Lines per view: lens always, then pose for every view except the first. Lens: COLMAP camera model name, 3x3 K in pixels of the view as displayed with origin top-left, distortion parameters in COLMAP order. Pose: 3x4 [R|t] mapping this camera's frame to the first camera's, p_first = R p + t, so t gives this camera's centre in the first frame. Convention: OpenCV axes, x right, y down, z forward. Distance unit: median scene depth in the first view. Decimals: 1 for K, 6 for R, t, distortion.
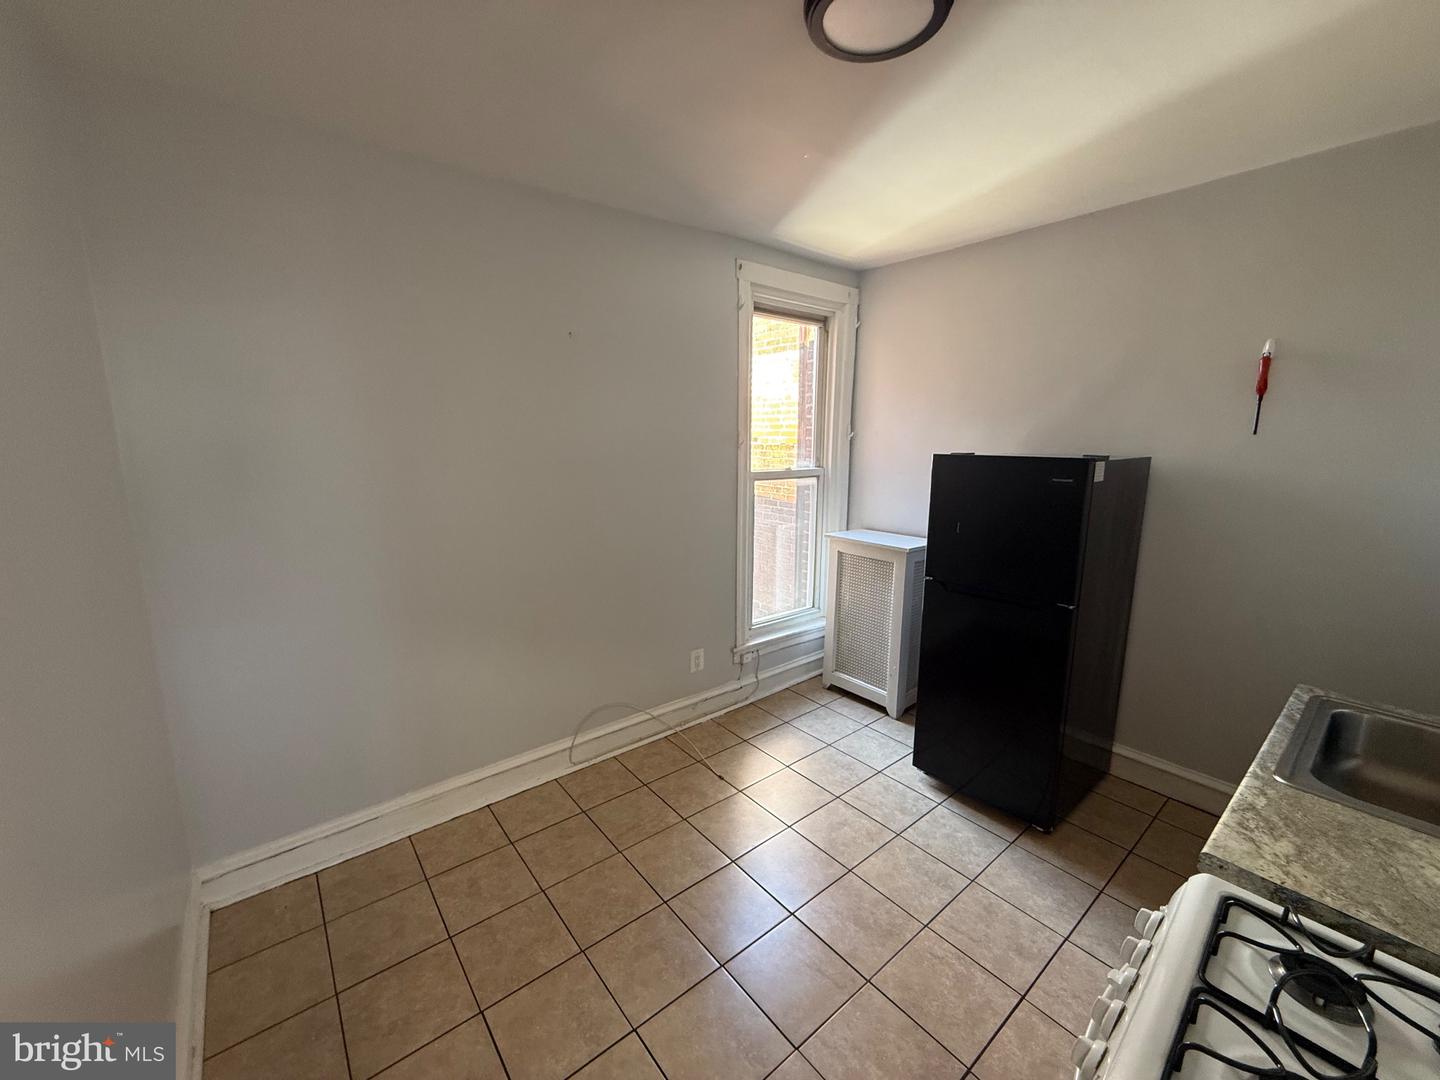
lens RADIAL K [[576.3, 0, 710.4], [0, 576.3, 535.8], [0, 0, 1]] dist [0.001430, 0.000100]
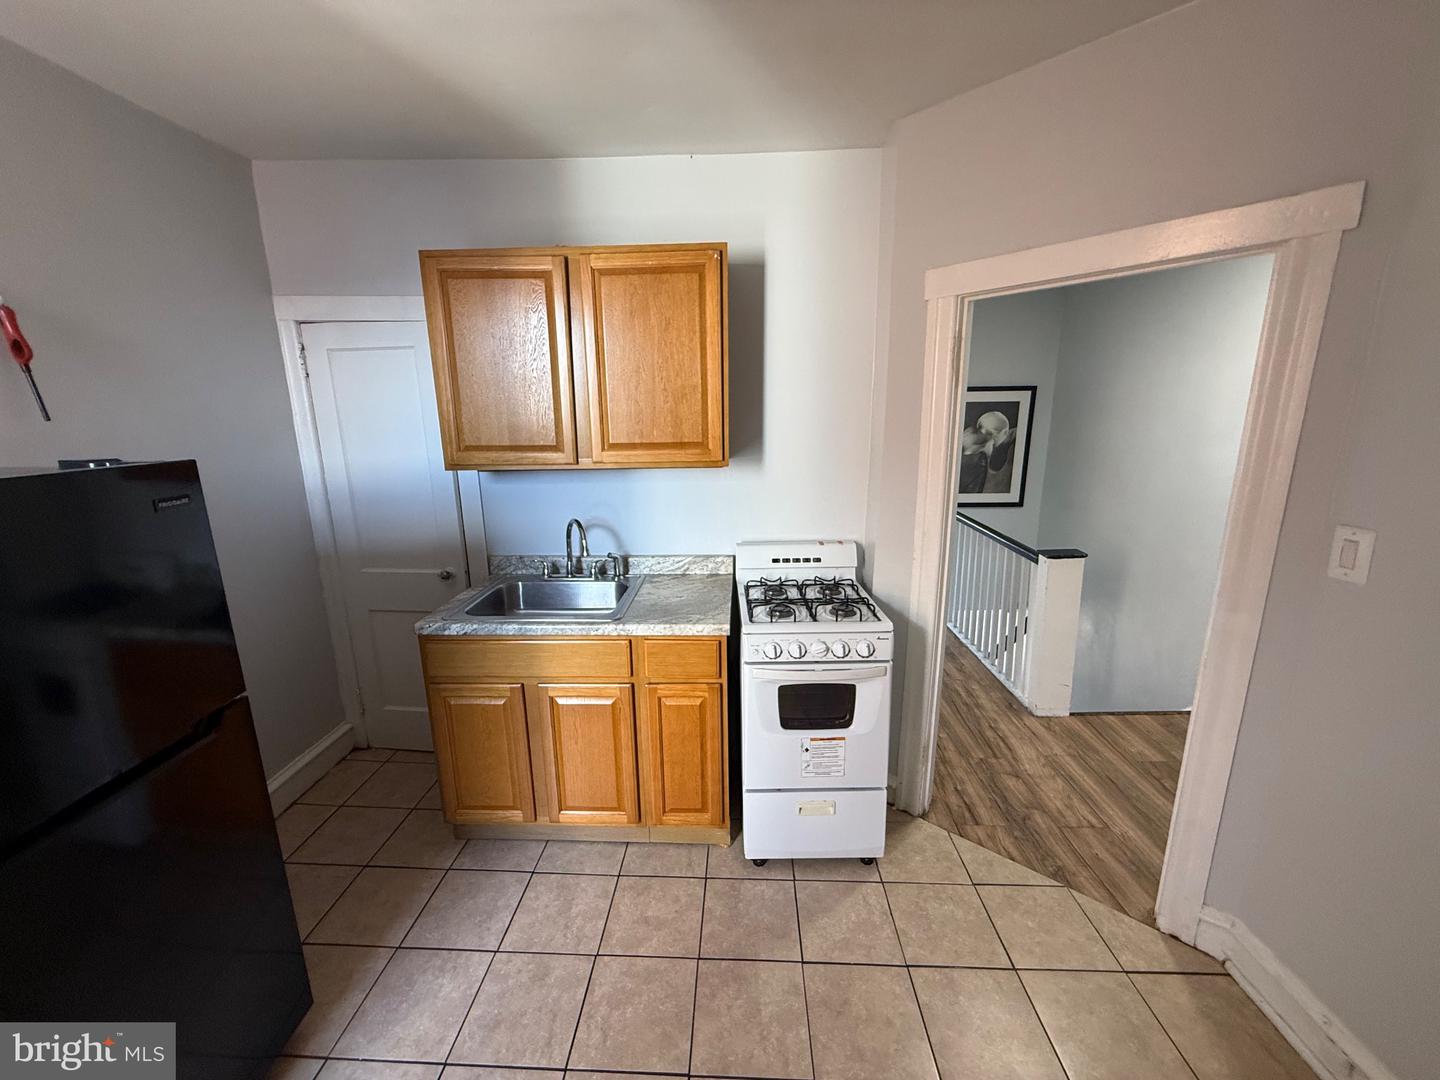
lens RADIAL K [[576.3, 0, 722.3], [0, 576.3, 539.0], [0, 0, 1]] dist [0.001430, 0.000100]
pose [[-0.750142, -0.132104, 0.647947, -0.143751], [0.136068, 0.928040, 0.346739, -0.162714], [-0.647126, 0.348268, -0.678186, 0.922960]]
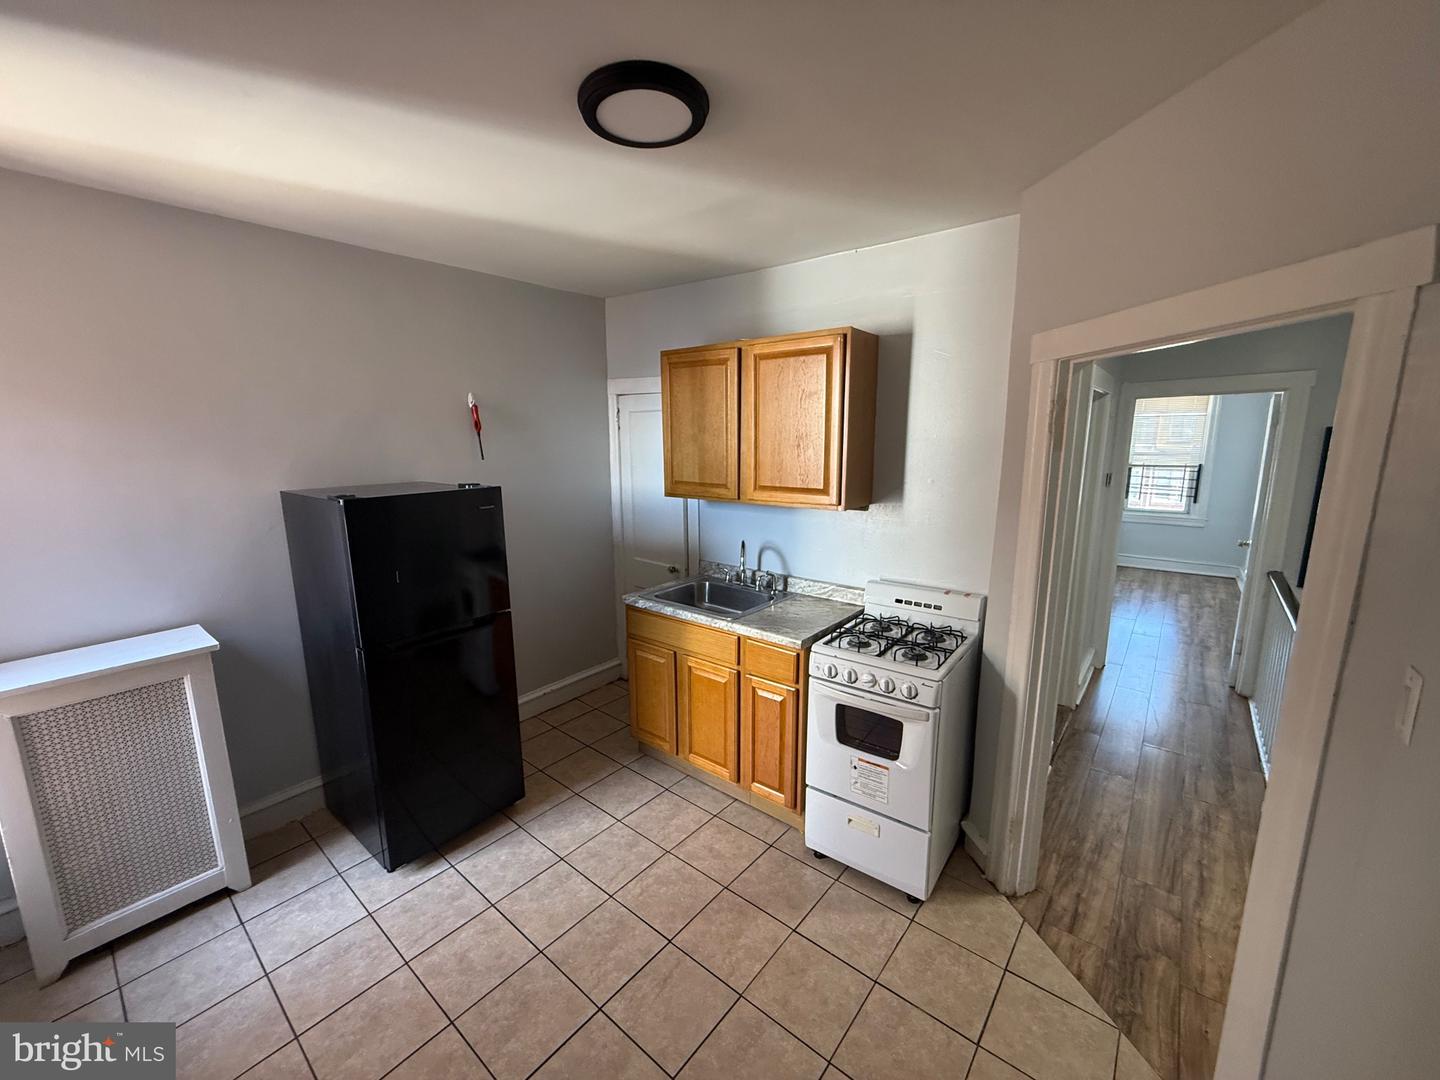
lens RADIAL K [[576.3, 0, 715.4], [0, 576.3, 541.7], [0, 0, 1]] dist [0.001430, 0.000100]
pose [[-0.206812, -0.174925, 0.962616, -0.527143], [0.181895, 0.959860, 0.213503, -0.168387], [-0.961323, 0.219251, -0.166693, 0.679779]]
